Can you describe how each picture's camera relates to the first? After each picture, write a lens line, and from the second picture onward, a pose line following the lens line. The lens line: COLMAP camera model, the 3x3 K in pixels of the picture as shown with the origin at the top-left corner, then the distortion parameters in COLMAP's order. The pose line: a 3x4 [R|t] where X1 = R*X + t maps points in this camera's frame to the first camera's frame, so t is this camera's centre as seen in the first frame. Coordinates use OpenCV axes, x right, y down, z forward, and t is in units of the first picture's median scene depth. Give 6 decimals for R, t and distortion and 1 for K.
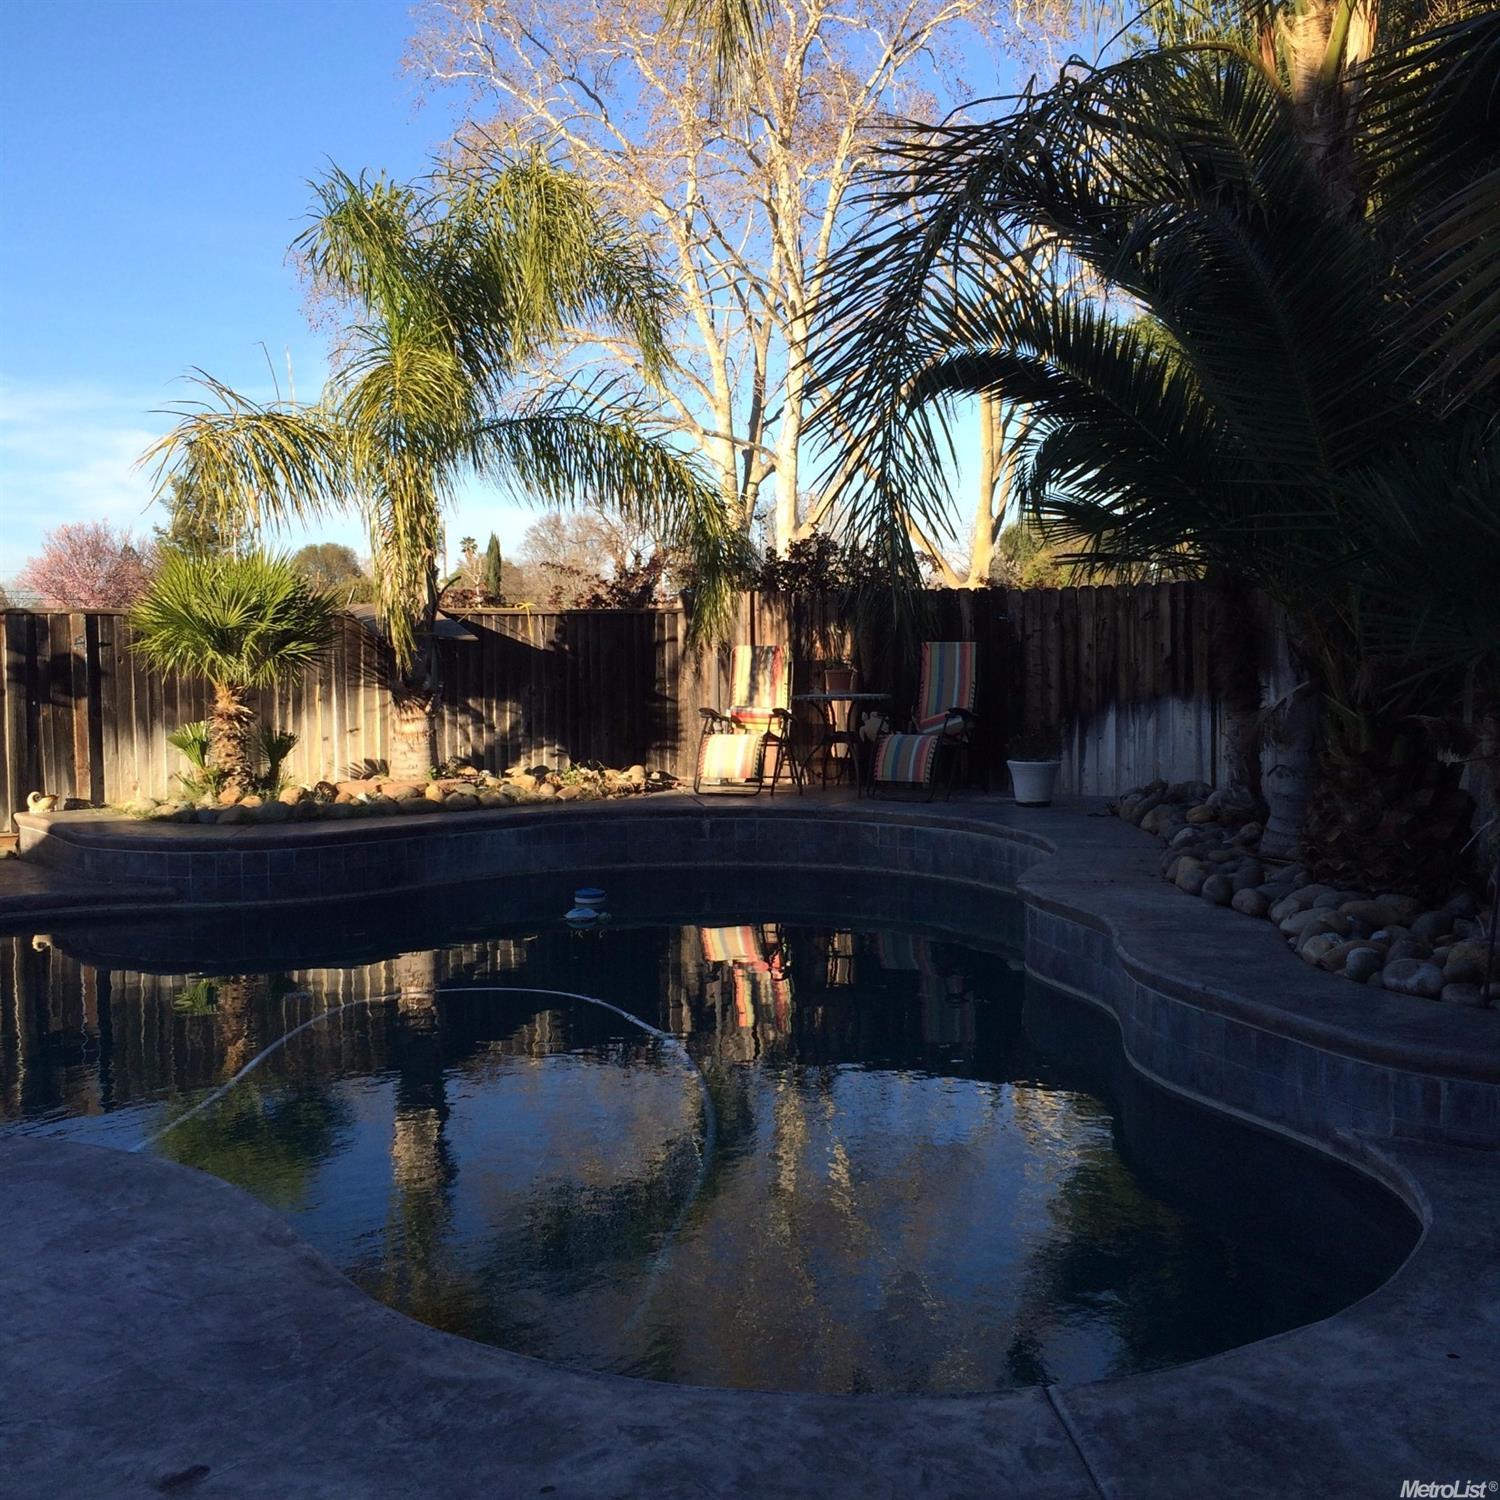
lens RADIAL K [[1756.6, 0, 746.5], [0, 1756.6, 759.9], [0, 0, 1]] dist [0.058419, 0.000000]
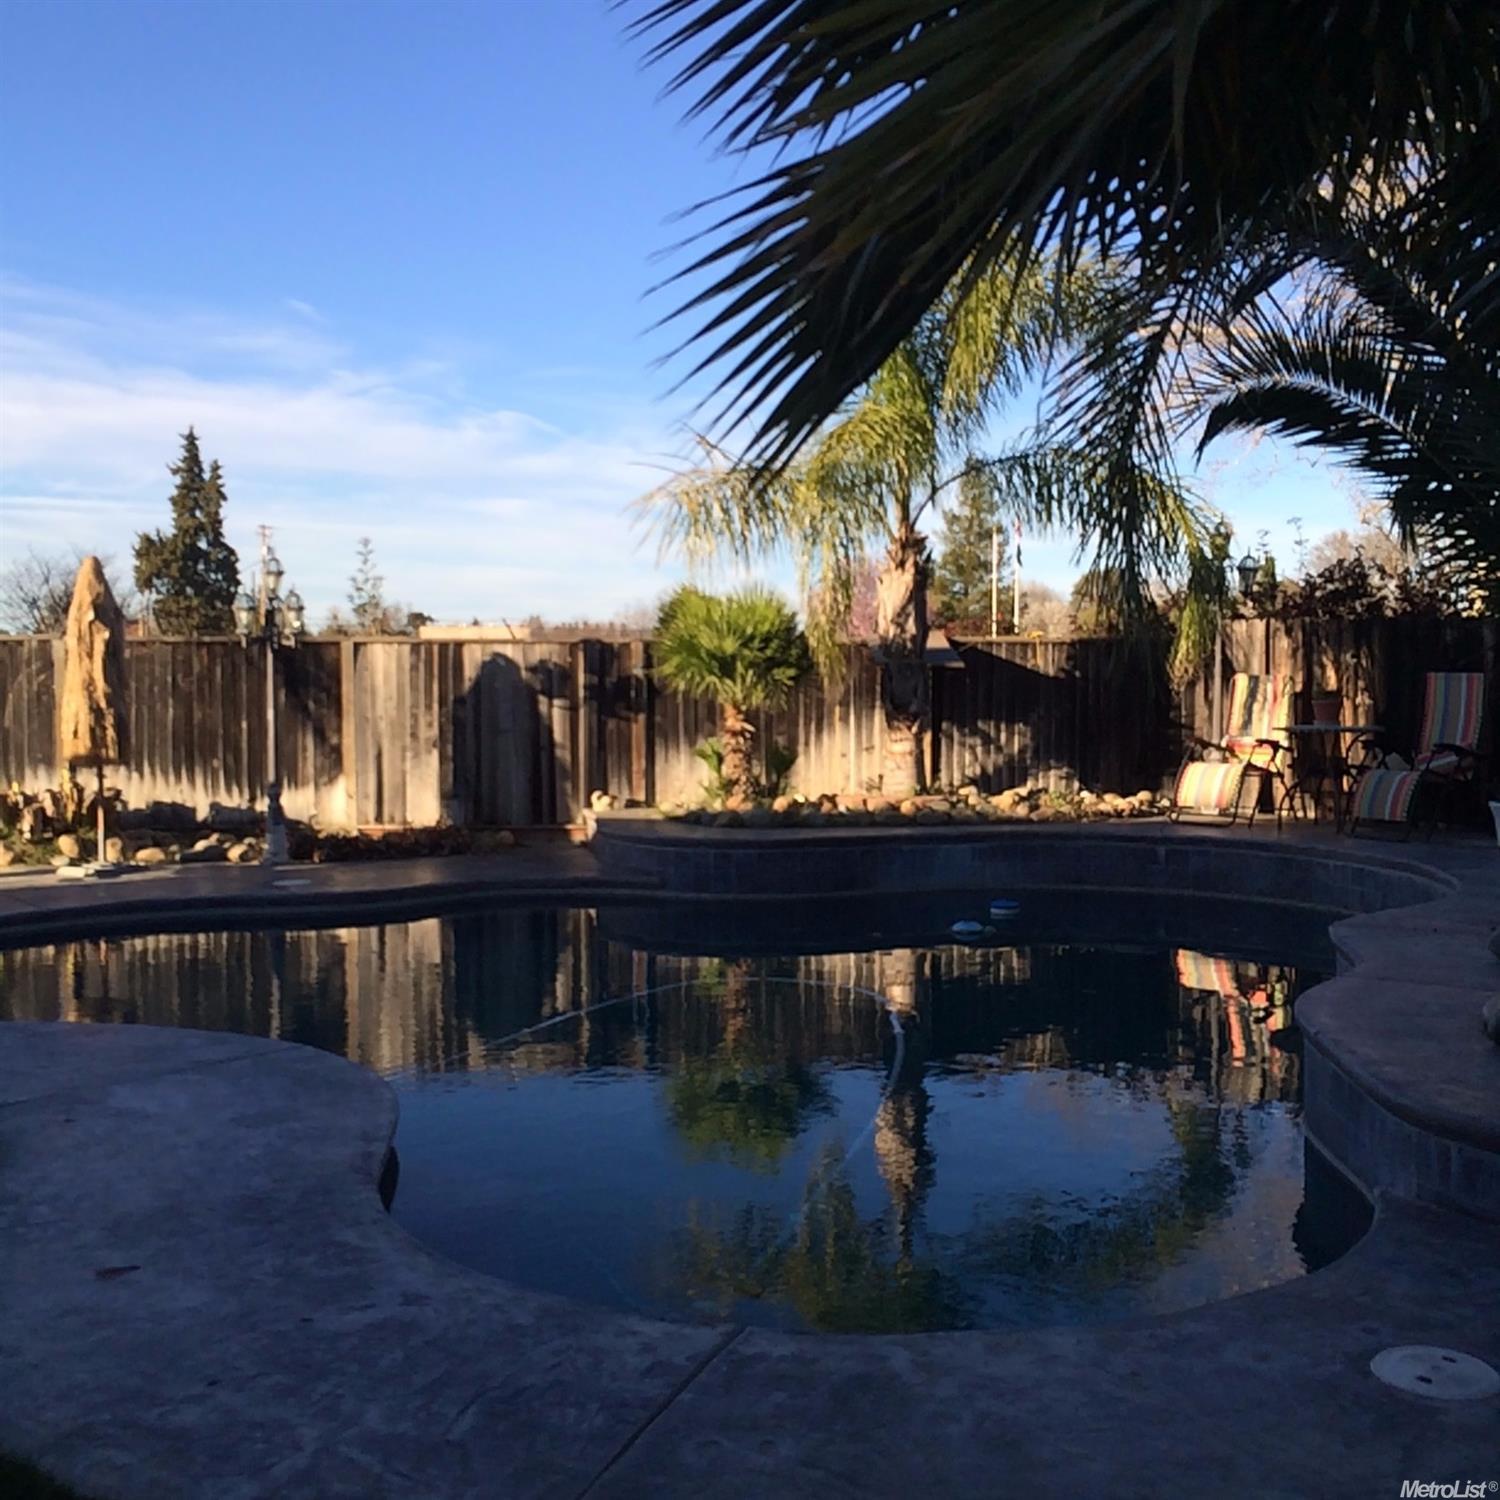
lens RADIAL K [[1756.6, 0, 749.7], [0, 1756.6, 742.1], [0, 0, 1]] dist [0.058419, 0.000000]
pose [[0.894343, 0.028374, -0.446481, 0.211376], [-0.038097, 0.999192, -0.012814, -0.003902], [0.445757, 0.028470, 0.894701, -0.012276]]
